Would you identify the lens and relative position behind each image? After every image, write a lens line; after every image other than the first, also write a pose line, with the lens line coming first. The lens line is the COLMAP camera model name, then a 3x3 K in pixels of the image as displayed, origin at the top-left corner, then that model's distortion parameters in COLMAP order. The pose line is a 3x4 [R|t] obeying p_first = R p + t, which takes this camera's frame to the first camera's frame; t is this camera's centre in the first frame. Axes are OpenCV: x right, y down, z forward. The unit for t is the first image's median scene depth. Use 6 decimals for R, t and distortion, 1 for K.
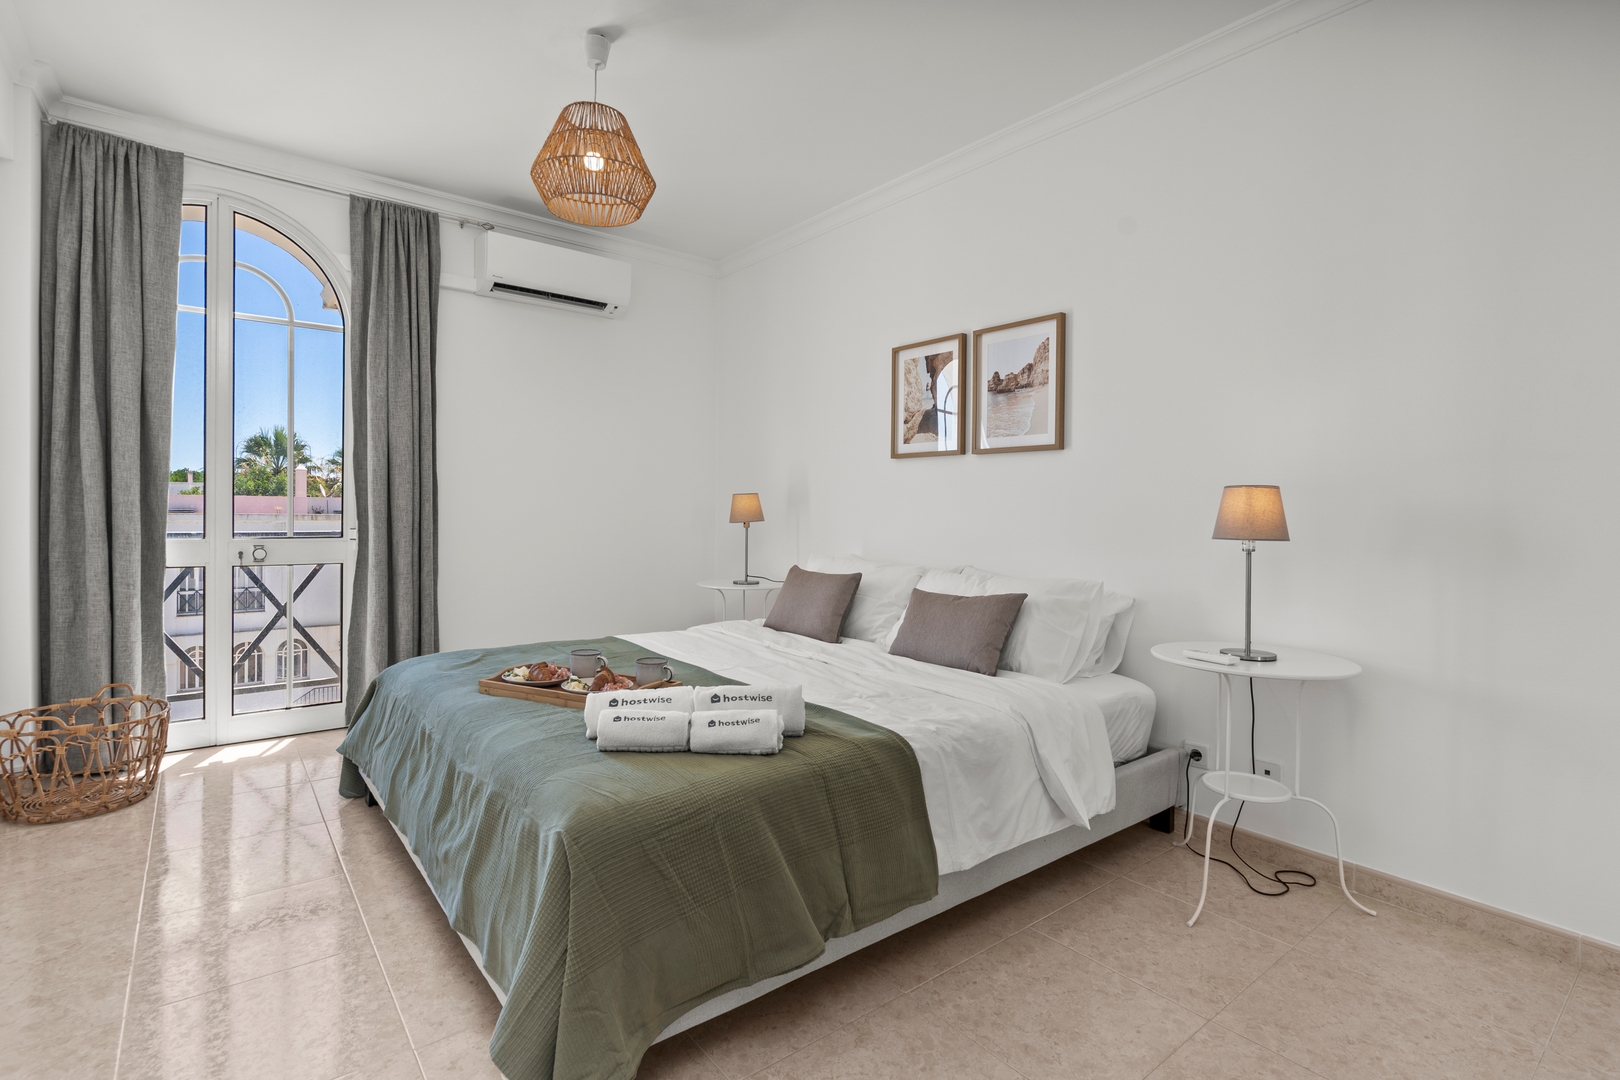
lens RADIAL K [[775.5, 0, 810.0], [0, 775.5, 540.0], [0, 0, 1]] dist [0.000757, 0.001138]
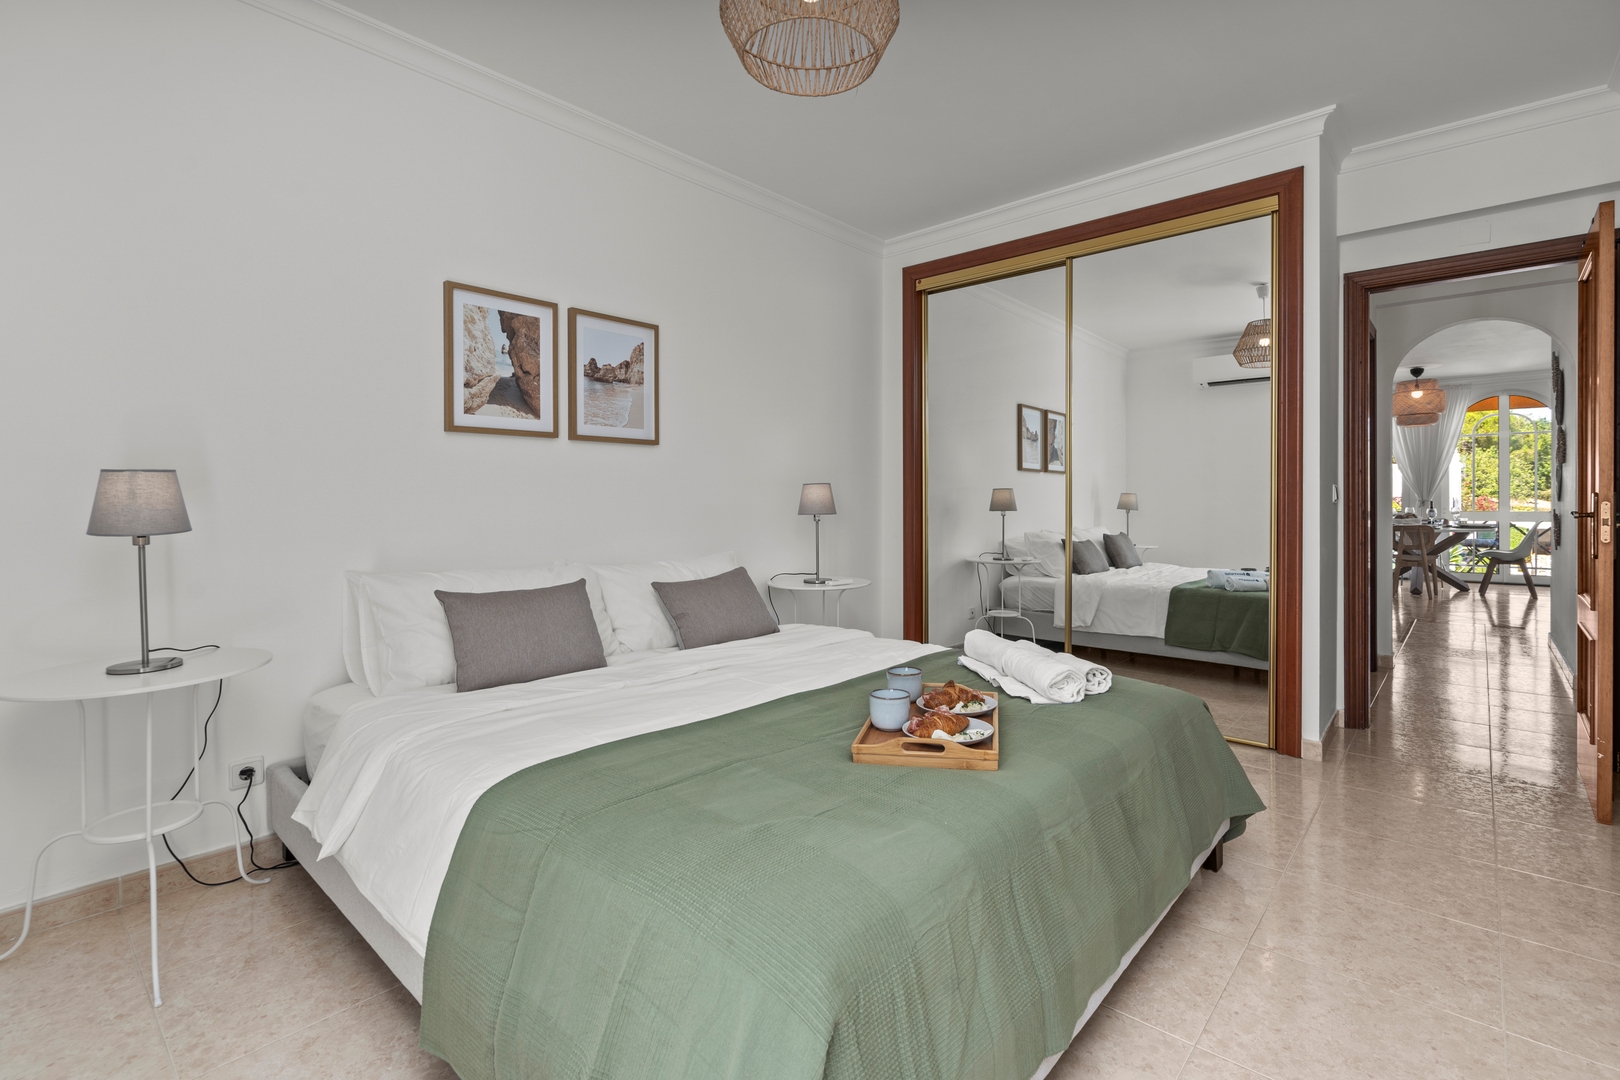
lens RADIAL K [[742.2, 0, 806.2], [0, 742.2, 529.7], [0, 0, 1]] dist [-0.011689, 0.000660]
pose [[-0.152188, -0.051285, 0.987020, -0.692553], [0.039619, 0.997534, 0.057940, -0.041962], [-0.987557, 0.047922, -0.149781, 0.833561]]
